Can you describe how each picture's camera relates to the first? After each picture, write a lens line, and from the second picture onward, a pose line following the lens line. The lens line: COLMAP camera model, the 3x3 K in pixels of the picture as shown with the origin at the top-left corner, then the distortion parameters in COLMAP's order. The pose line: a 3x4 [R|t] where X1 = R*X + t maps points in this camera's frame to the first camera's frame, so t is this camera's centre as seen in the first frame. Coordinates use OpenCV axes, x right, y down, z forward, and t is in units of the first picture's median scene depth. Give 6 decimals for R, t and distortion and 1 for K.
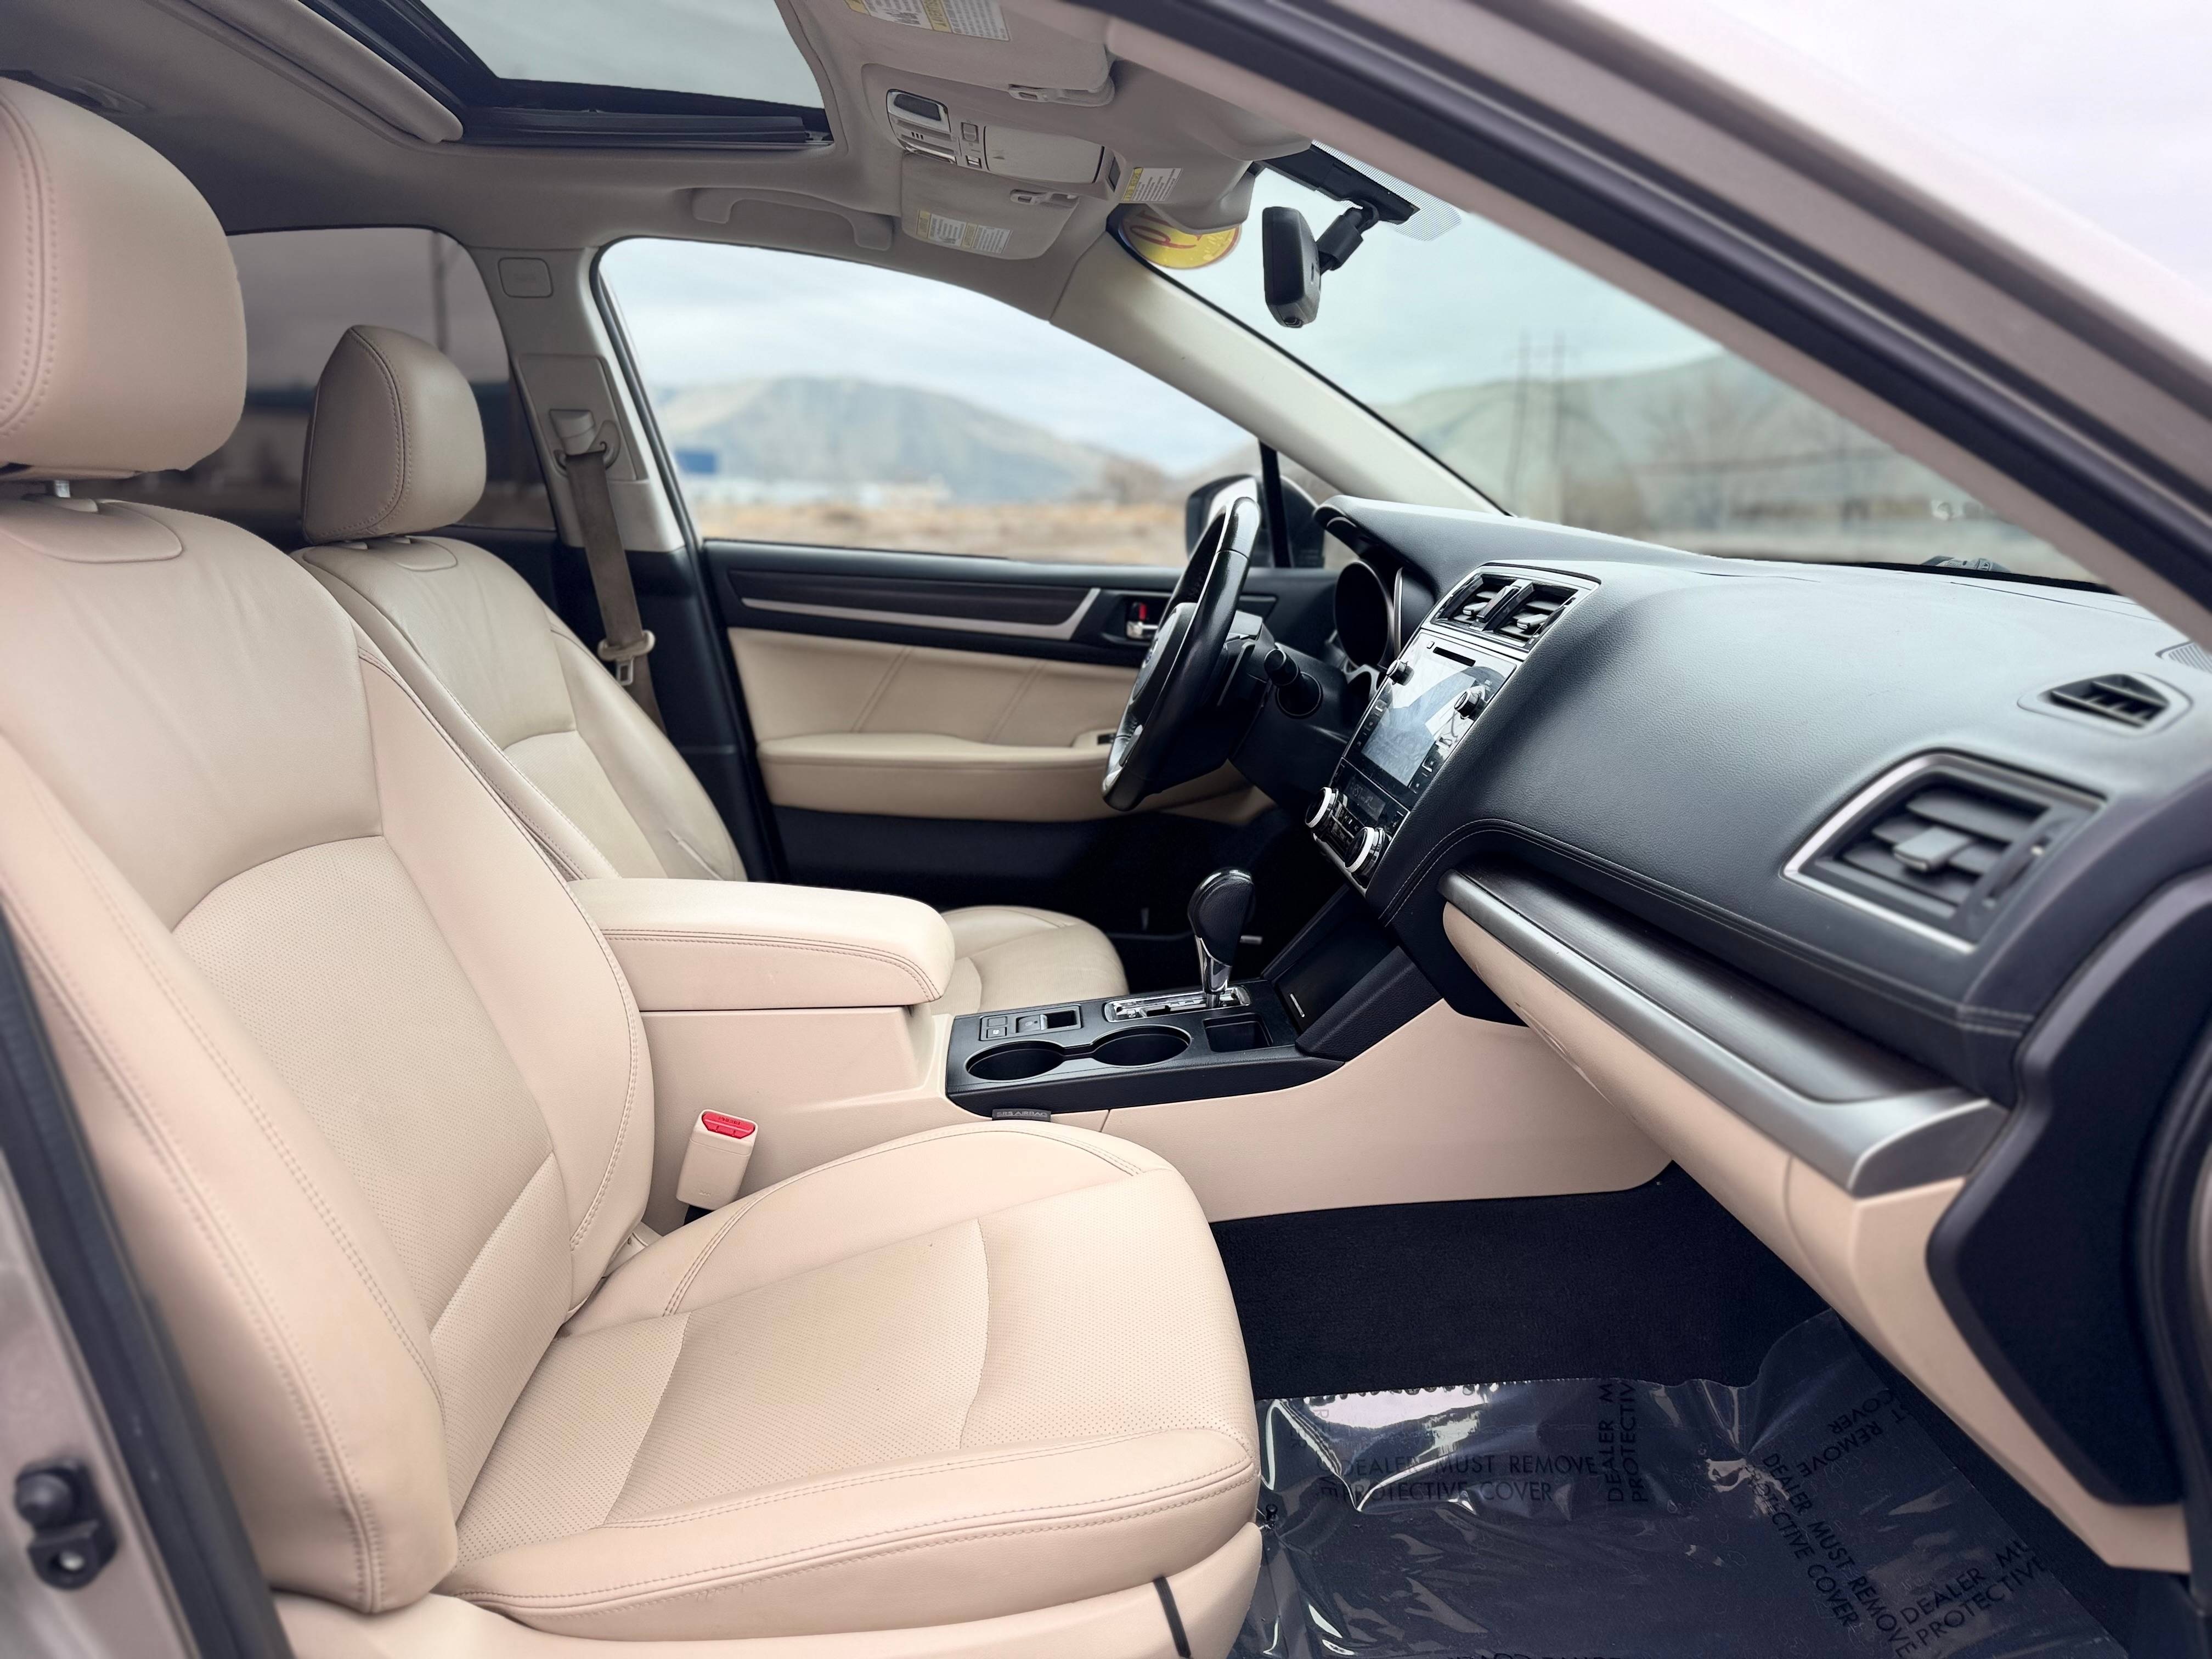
lens RADIAL K [[1608.3, 0, 1098.4], [0, 1608.3, 834.3], [0, 0, 1]] dist [0.077067, -0.076279]
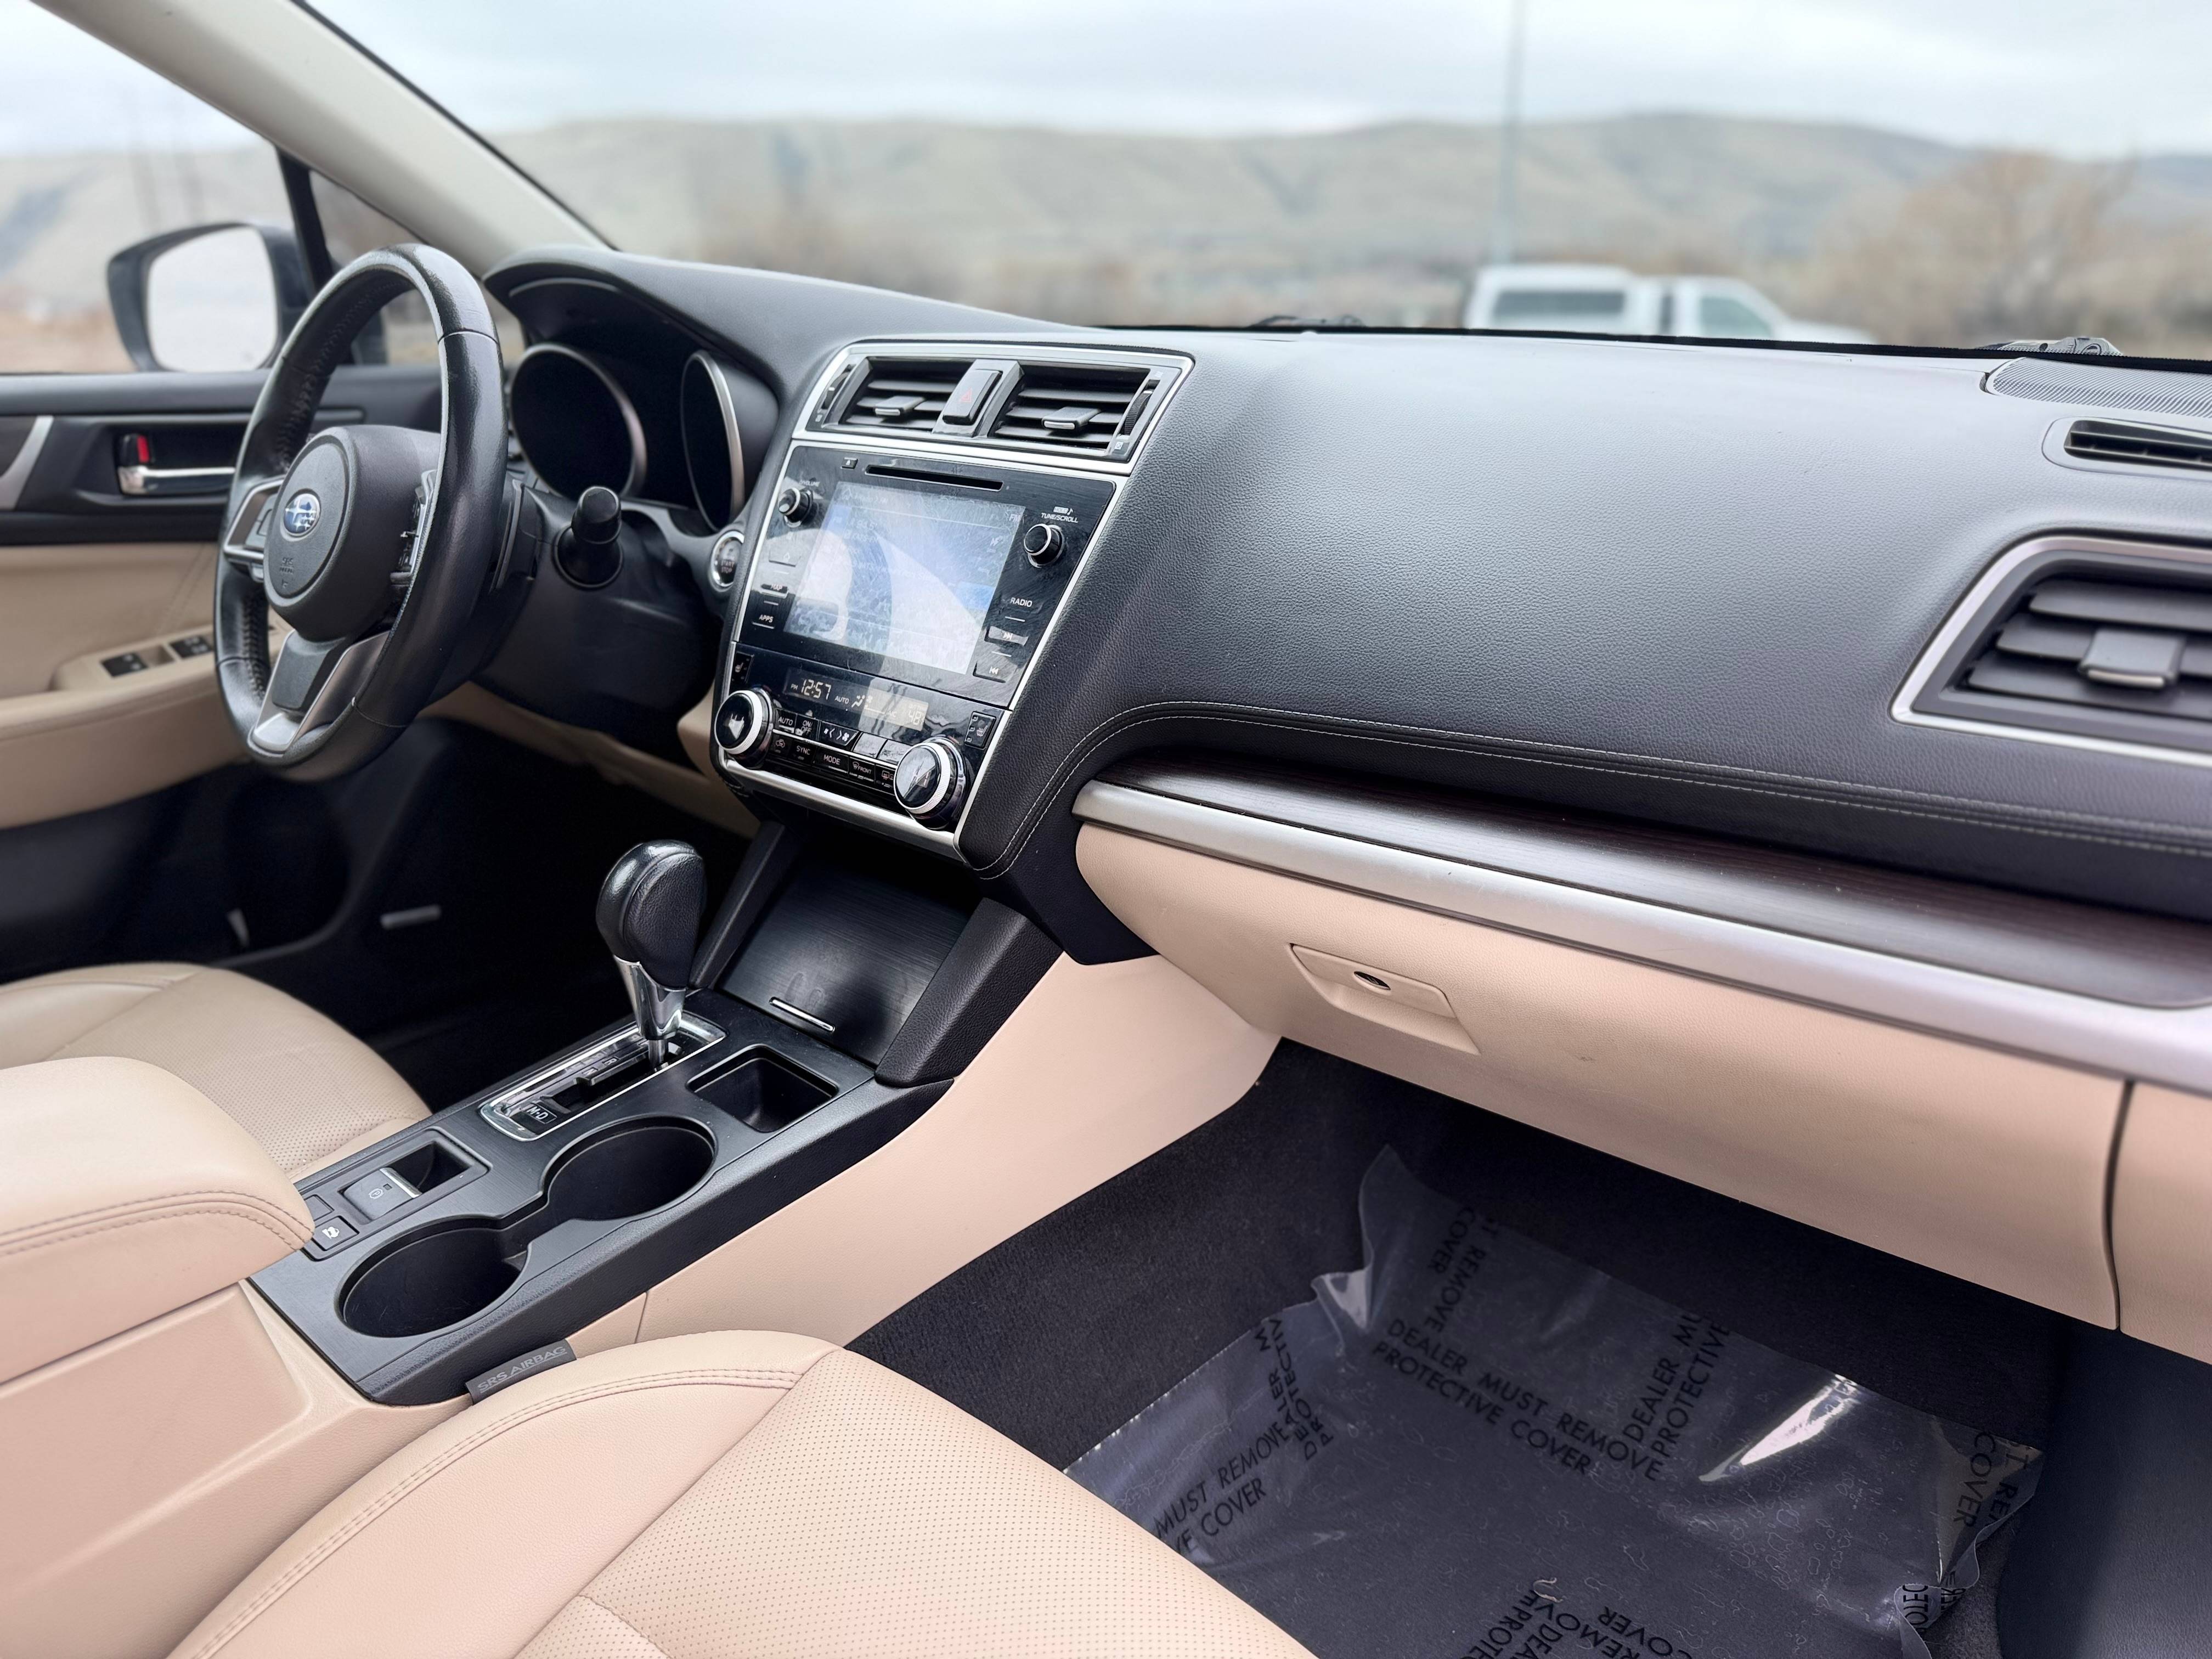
lens RADIAL K [[1608.3, 0, 1109.5], [0, 1608.3, 830.0], [0, 0, 1]] dist [0.077067, -0.076279]
pose [[0.713511, -0.242423, 0.657368, -0.236794], [0.161027, 0.969858, 0.182883, -0.081777], [-0.681889, -0.024635, 0.731041, 0.454990]]
